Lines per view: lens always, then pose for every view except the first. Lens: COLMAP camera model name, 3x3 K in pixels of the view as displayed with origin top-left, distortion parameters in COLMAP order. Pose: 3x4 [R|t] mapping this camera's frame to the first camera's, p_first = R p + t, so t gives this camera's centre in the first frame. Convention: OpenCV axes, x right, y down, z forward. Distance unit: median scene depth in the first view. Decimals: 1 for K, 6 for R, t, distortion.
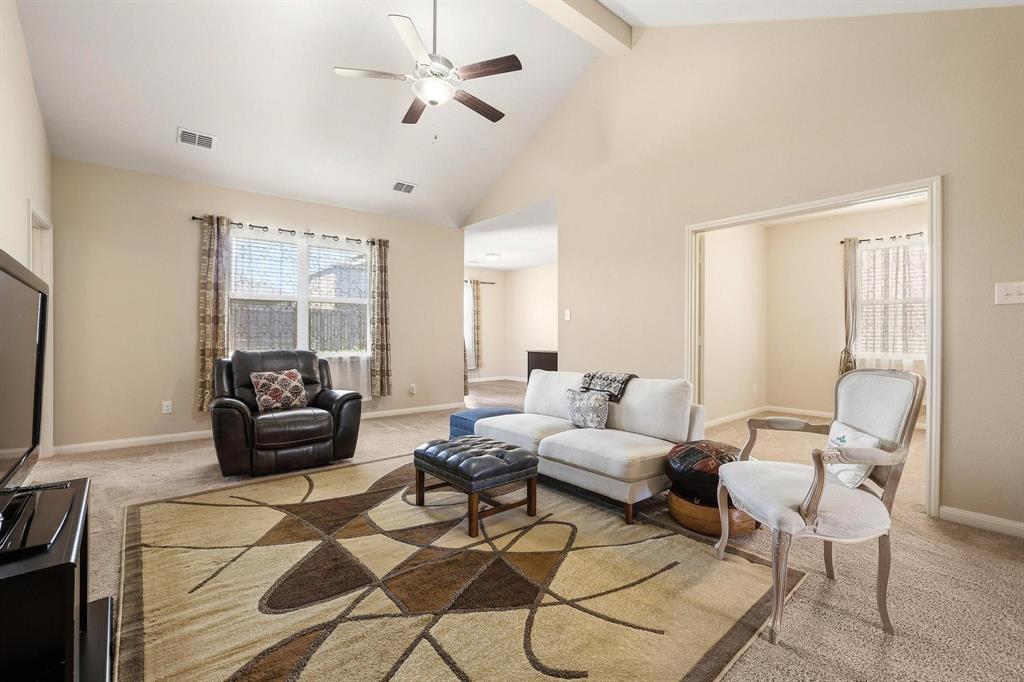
lens RADIAL K [[449.7, 0, 507.5], [0, 449.7, 337.1], [0, 0, 1]] dist [-0.002831, 0.000085]
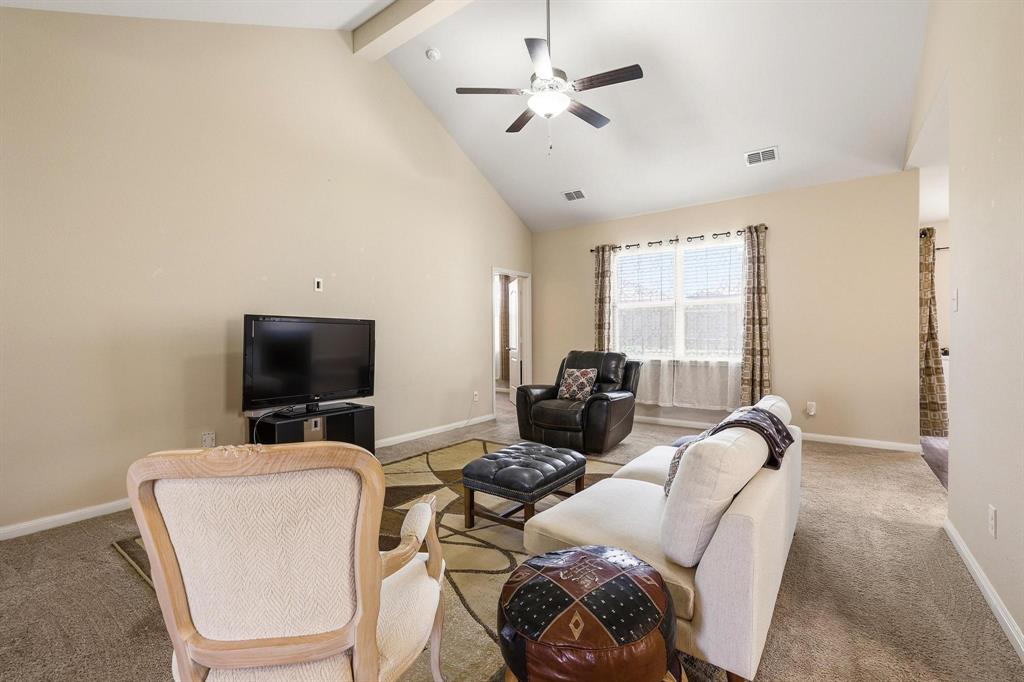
lens RADIAL K [[439.3, 0, 507.7], [0, 439.3, 337.9], [0, 0, 1]] dist [-0.023328, 0.009839]
pose [[0.245426, -0.000360, -0.969415, 0.478245], [0.000206, 1.000000, -0.000319, -0.005229], [0.969415, -0.000121, 0.245426, 0.413118]]
